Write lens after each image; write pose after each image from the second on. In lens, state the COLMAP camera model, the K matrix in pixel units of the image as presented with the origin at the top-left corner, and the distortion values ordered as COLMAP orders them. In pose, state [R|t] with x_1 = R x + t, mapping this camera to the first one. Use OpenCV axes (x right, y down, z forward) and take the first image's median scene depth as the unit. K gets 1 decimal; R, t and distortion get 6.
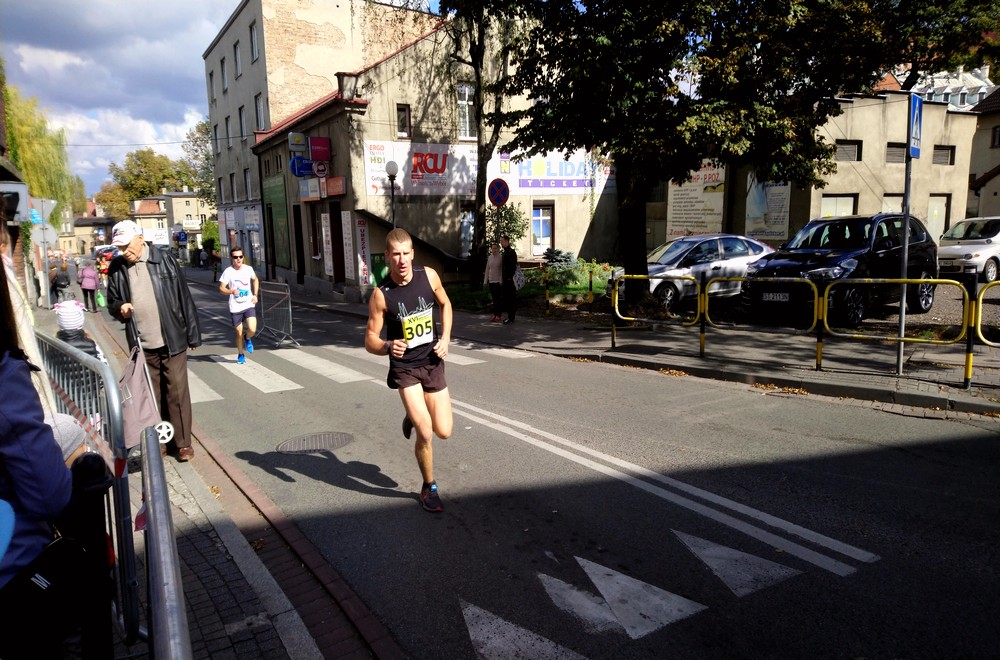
lens RADIAL K [[632.4, 0, 514.3], [0, 632.4, 324.2], [0, 0, 1]] dist [0.183158, -0.257843]
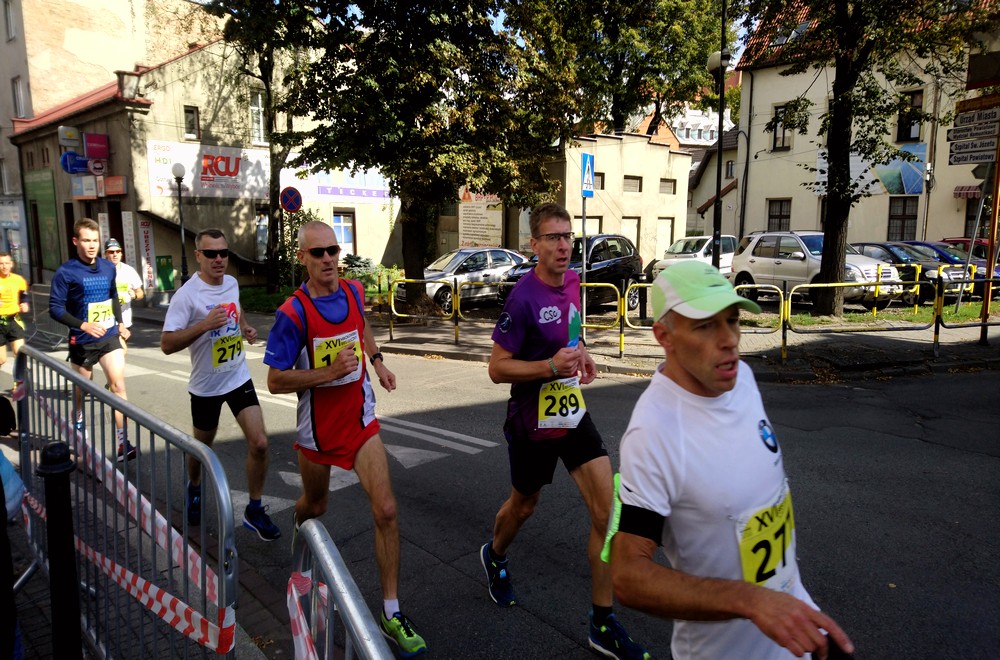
lens RADIAL K [[645.4, 0, 516.9], [0, 645.4, 333.0], [0, 0, 1]] dist [0.049749, -0.049430]
pose [[0.959637, -0.013912, 0.280899, 0.020999], [0.013670, 0.999903, 0.002822, 0.011178], [-0.280911, 0.001131, 0.959733, -0.101091]]
